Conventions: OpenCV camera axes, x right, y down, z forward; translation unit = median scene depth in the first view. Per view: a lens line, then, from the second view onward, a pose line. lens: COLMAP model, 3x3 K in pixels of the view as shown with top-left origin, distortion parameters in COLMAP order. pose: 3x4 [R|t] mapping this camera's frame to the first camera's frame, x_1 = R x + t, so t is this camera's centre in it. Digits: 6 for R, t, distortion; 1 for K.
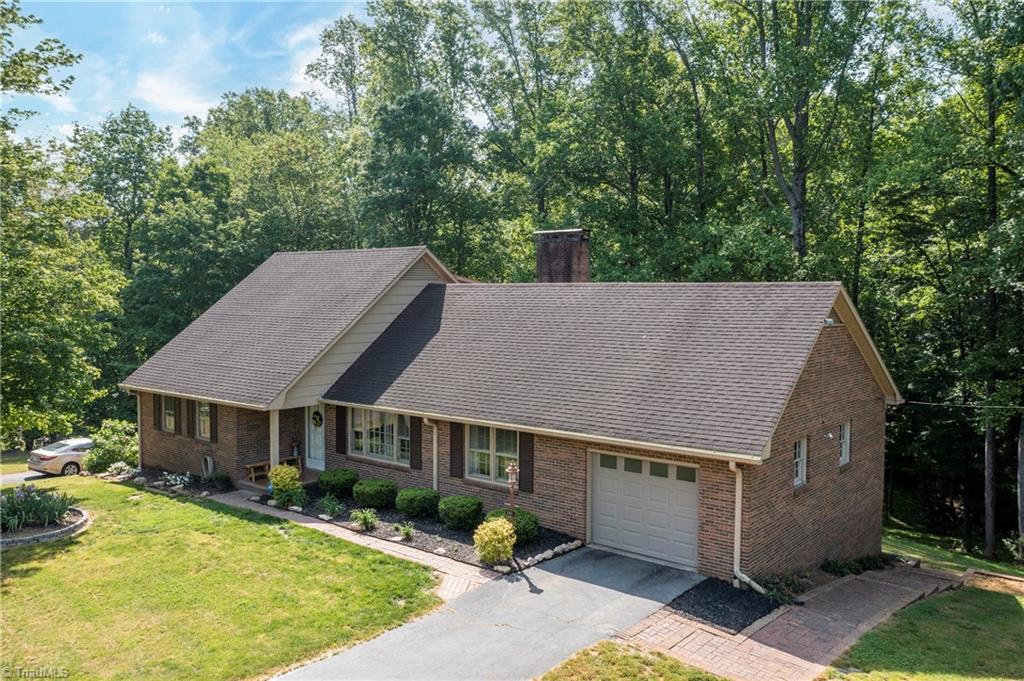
lens RADIAL K [[830.8, 0, 512.0], [0, 830.8, 340.5], [0, 0, 1]] dist [-0.008925, -0.004485]
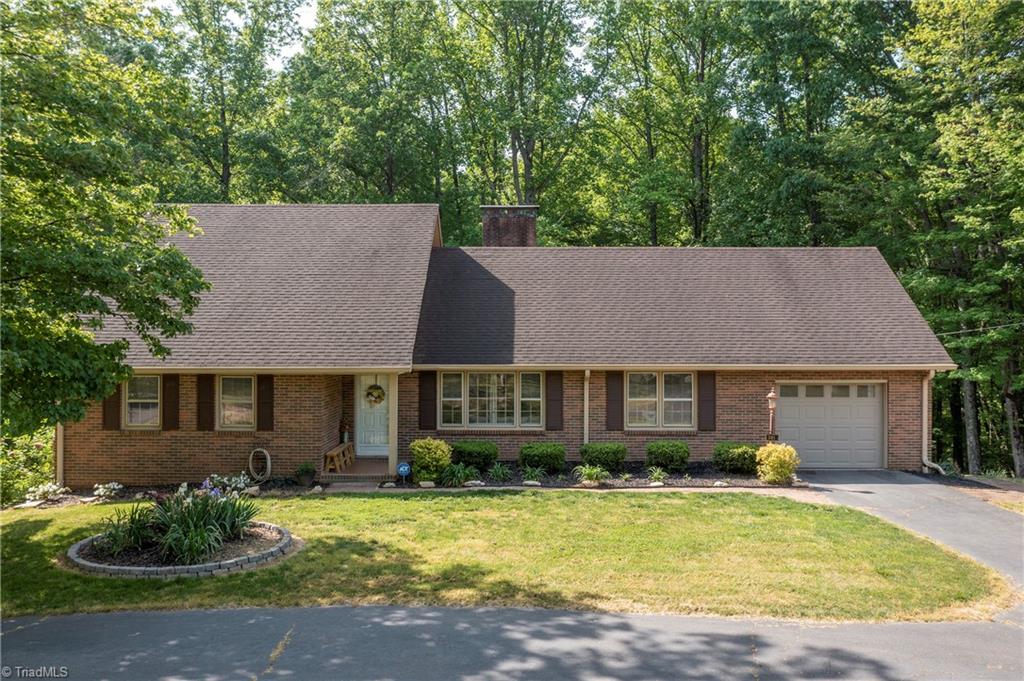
lens RADIAL K [[830.8, 0, 512.0], [0, 830.8, 340.5], [0, 0, 1]] dist [-0.008925, -0.004485]
pose [[0.772946, -0.002245, 0.634468, -0.768837], [0.040806, 0.998099, -0.046180, 0.100086], [-0.633159, 0.061585, 0.771568, 0.324168]]
